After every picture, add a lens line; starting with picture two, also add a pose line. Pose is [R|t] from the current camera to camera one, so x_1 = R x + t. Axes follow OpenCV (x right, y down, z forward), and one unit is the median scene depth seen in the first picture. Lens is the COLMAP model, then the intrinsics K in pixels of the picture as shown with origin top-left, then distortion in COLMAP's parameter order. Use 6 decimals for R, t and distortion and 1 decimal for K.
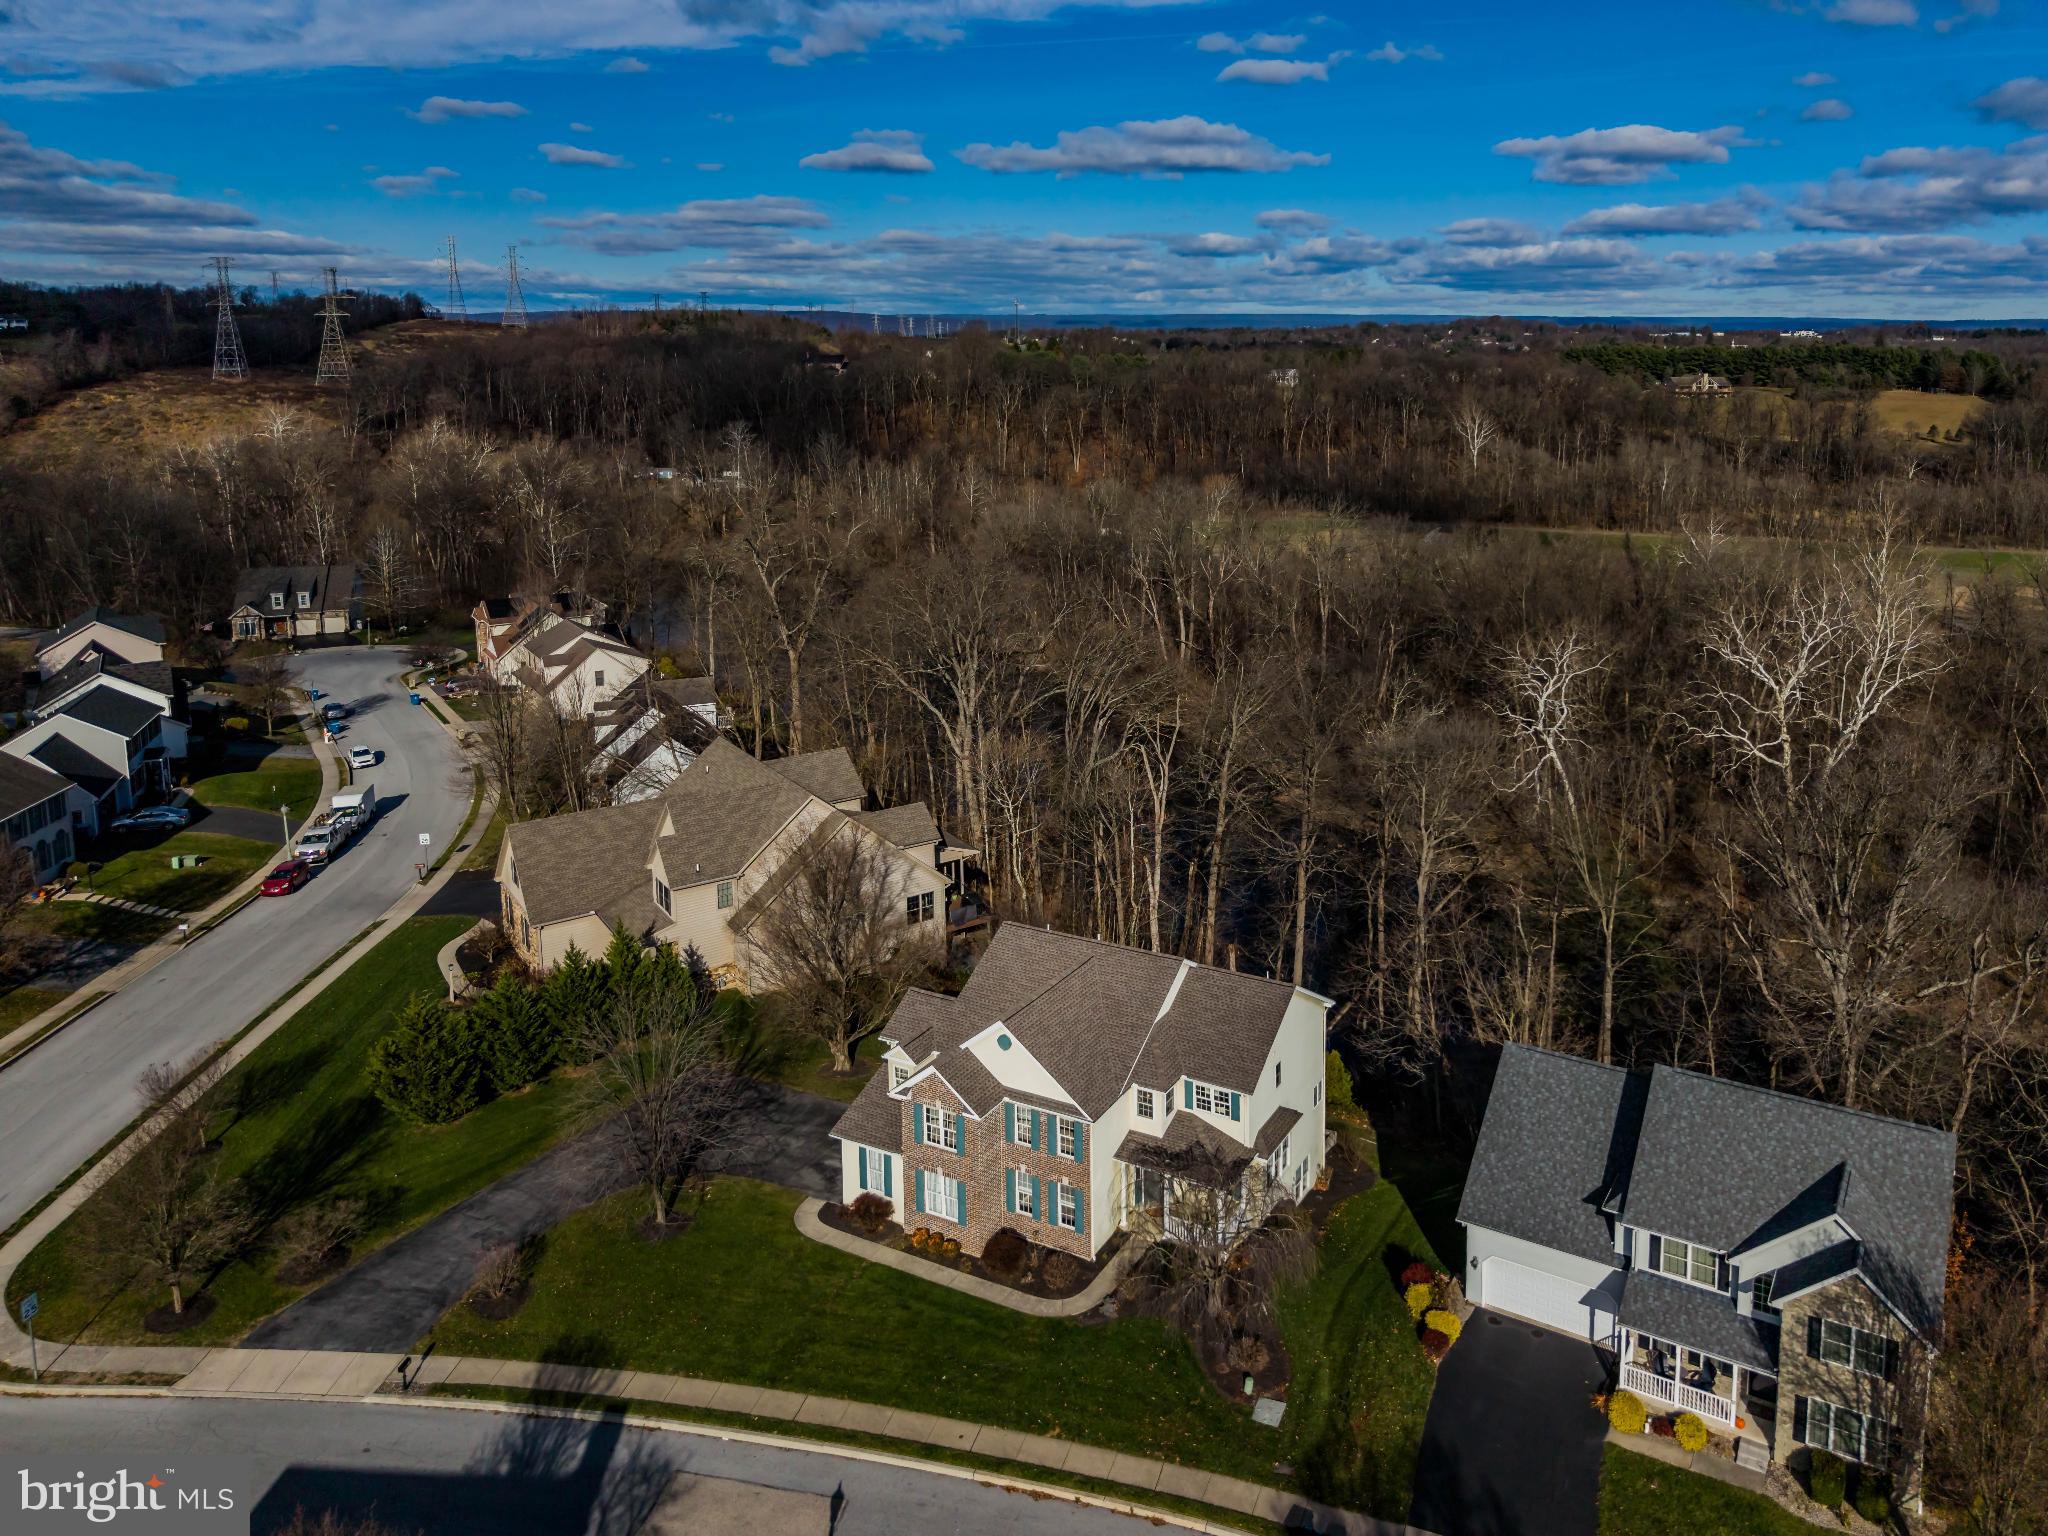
lens RADIAL K [[1442.4, 0, 1207.5], [0, 1442.4, 551.6], [0, 0, 1]] dist [0.006961, -0.003283]
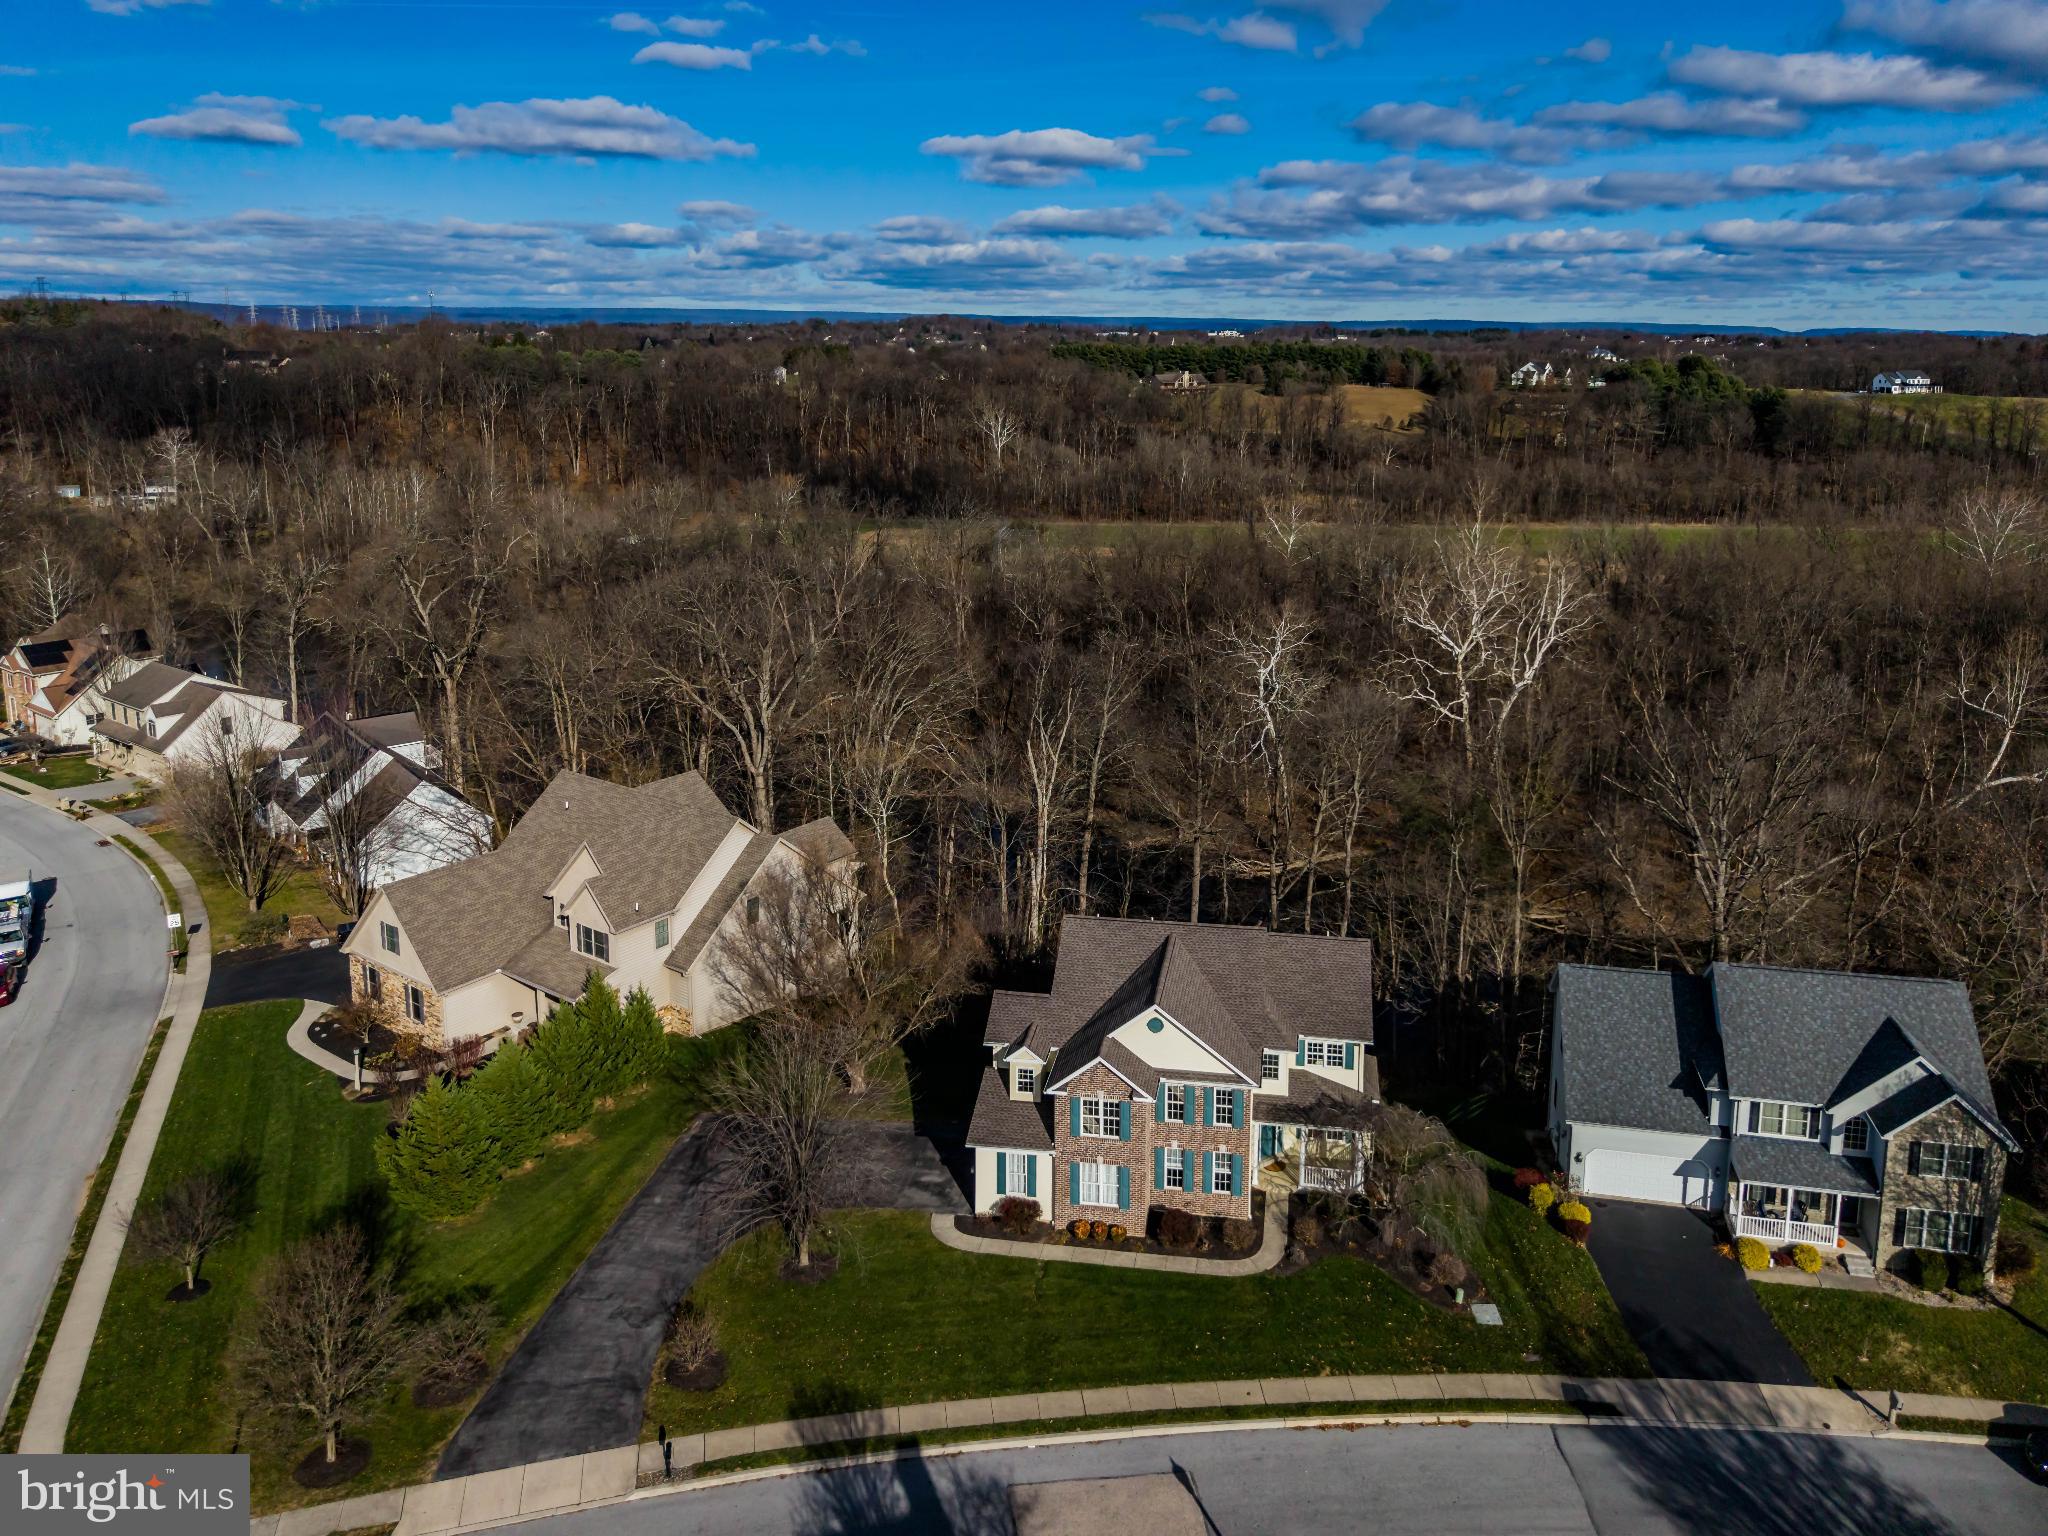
lens RADIAL K [[1443.1, 0, 1103.4], [0, 1443.1, 566.9], [0, 0, 1]] dist [0.013235, -0.011577]
pose [[0.952452, -0.044544, 0.301416, -0.469088], [0.040874, 0.998993, 0.018475, -0.006438], [-0.301936, -0.005277, 0.953314, 0.032278]]
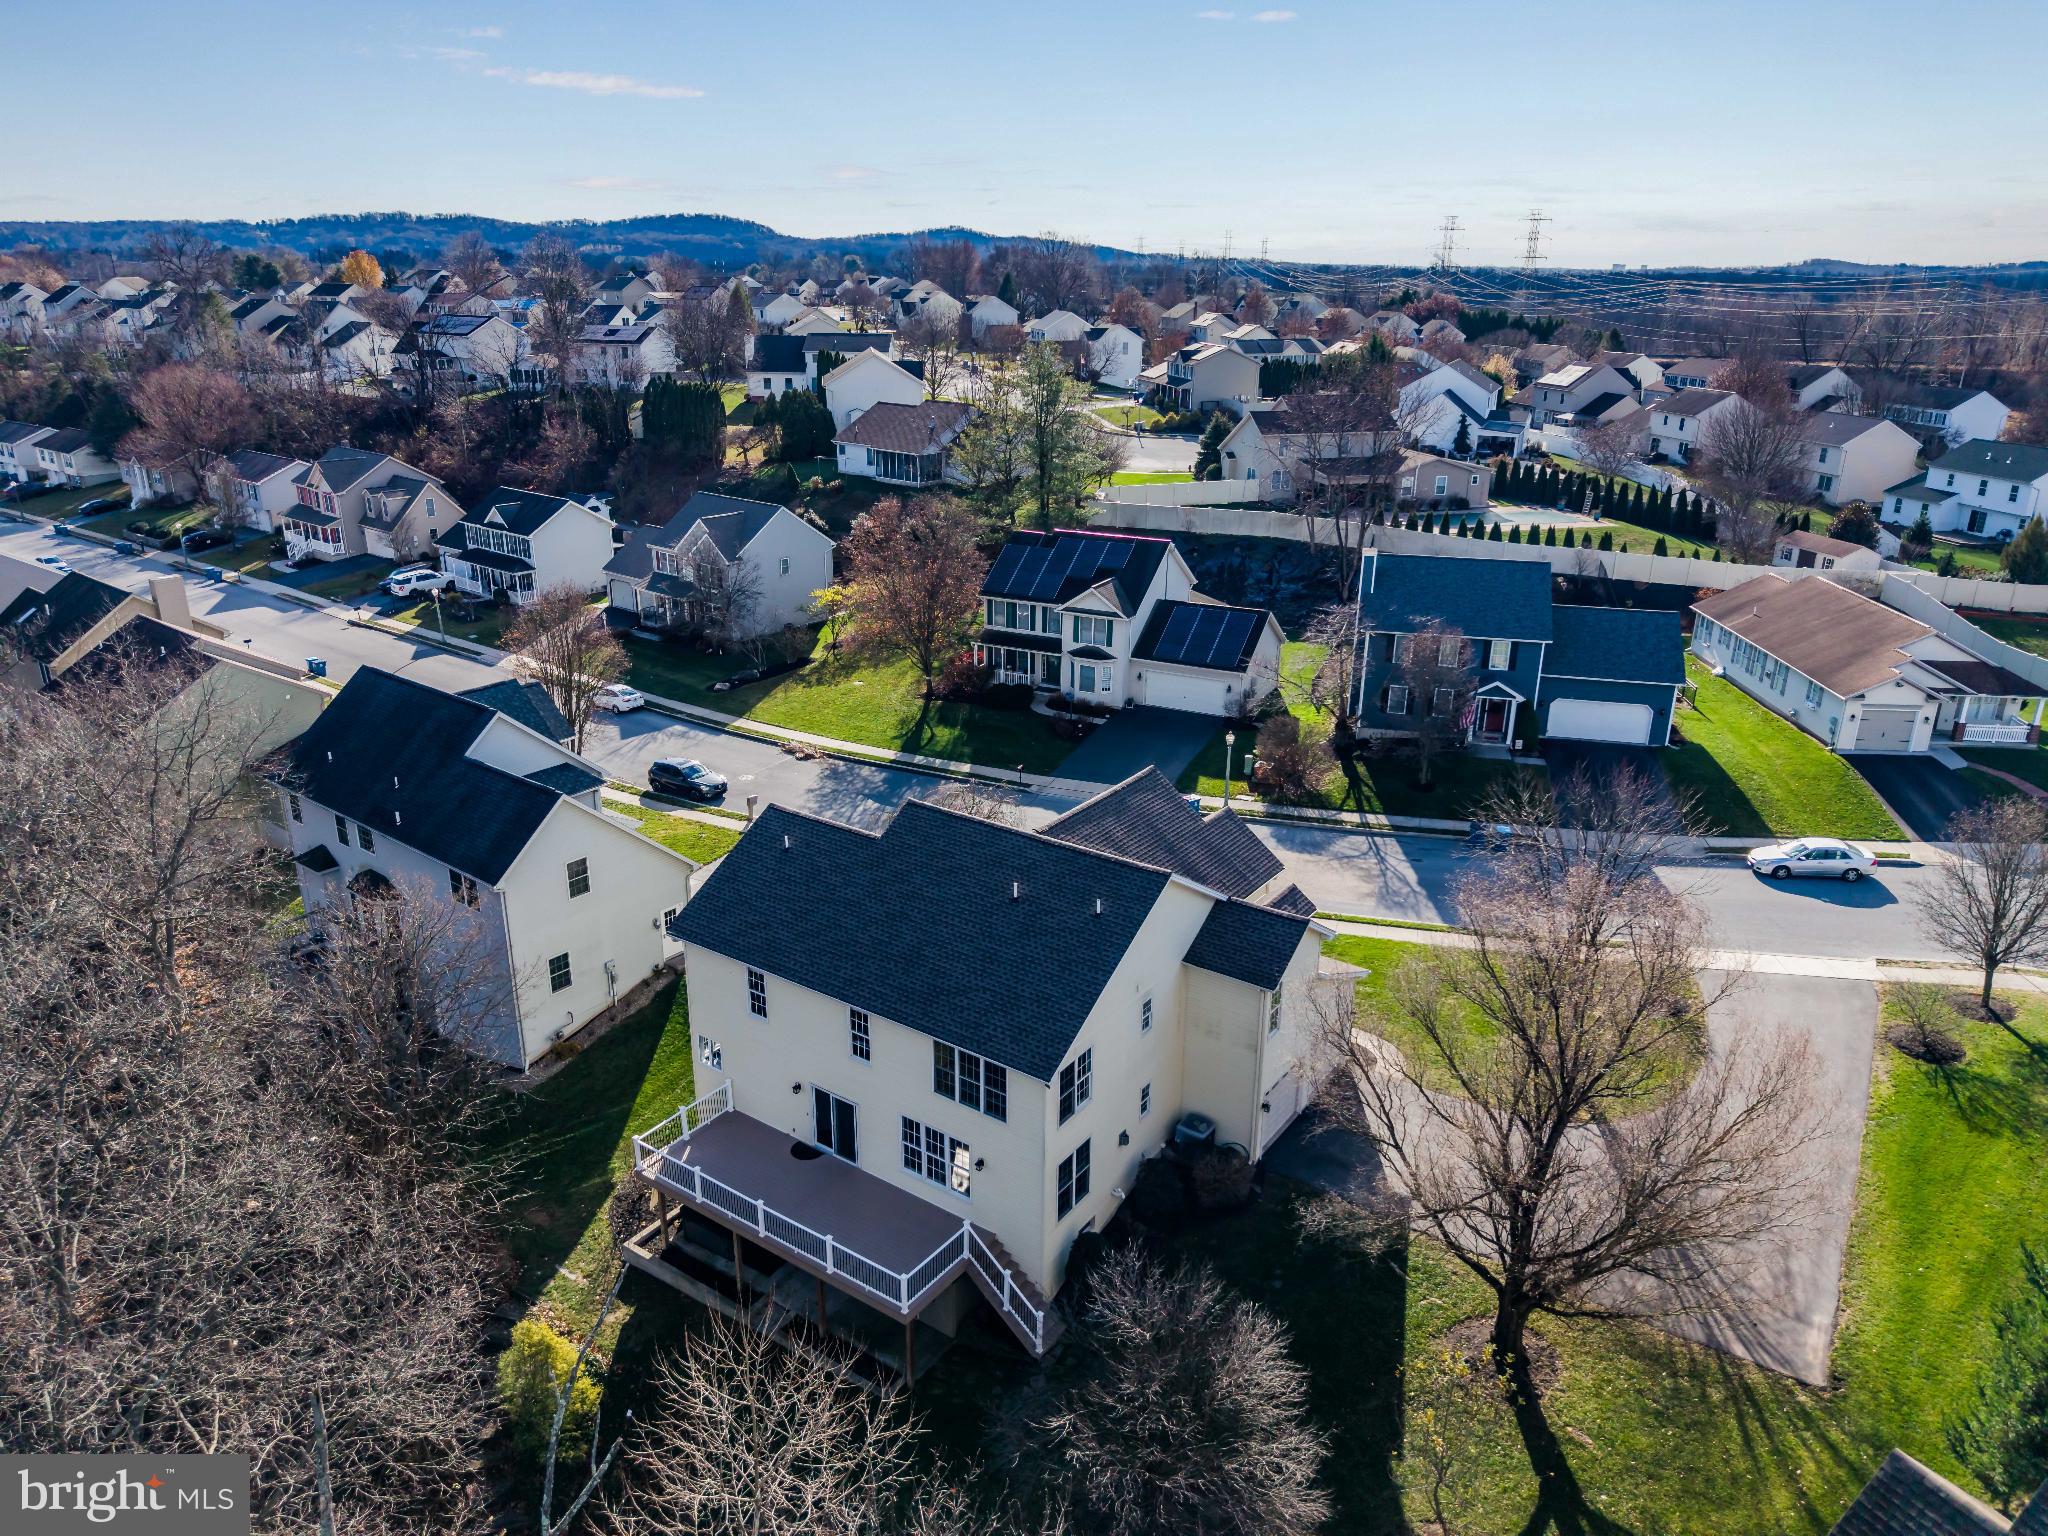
lens RADIAL K [[1375.3, 0, 1007.6], [0, 1375.3, 759.4], [0, 0, 1]] dist [0.019253, -0.022831]
pose [[-0.985920, -0.066290, 0.153517, -0.179204], [0.011395, 0.889299, 0.457184, -0.050740], [-0.166829, 0.452496, -0.876023, 1.709053]]
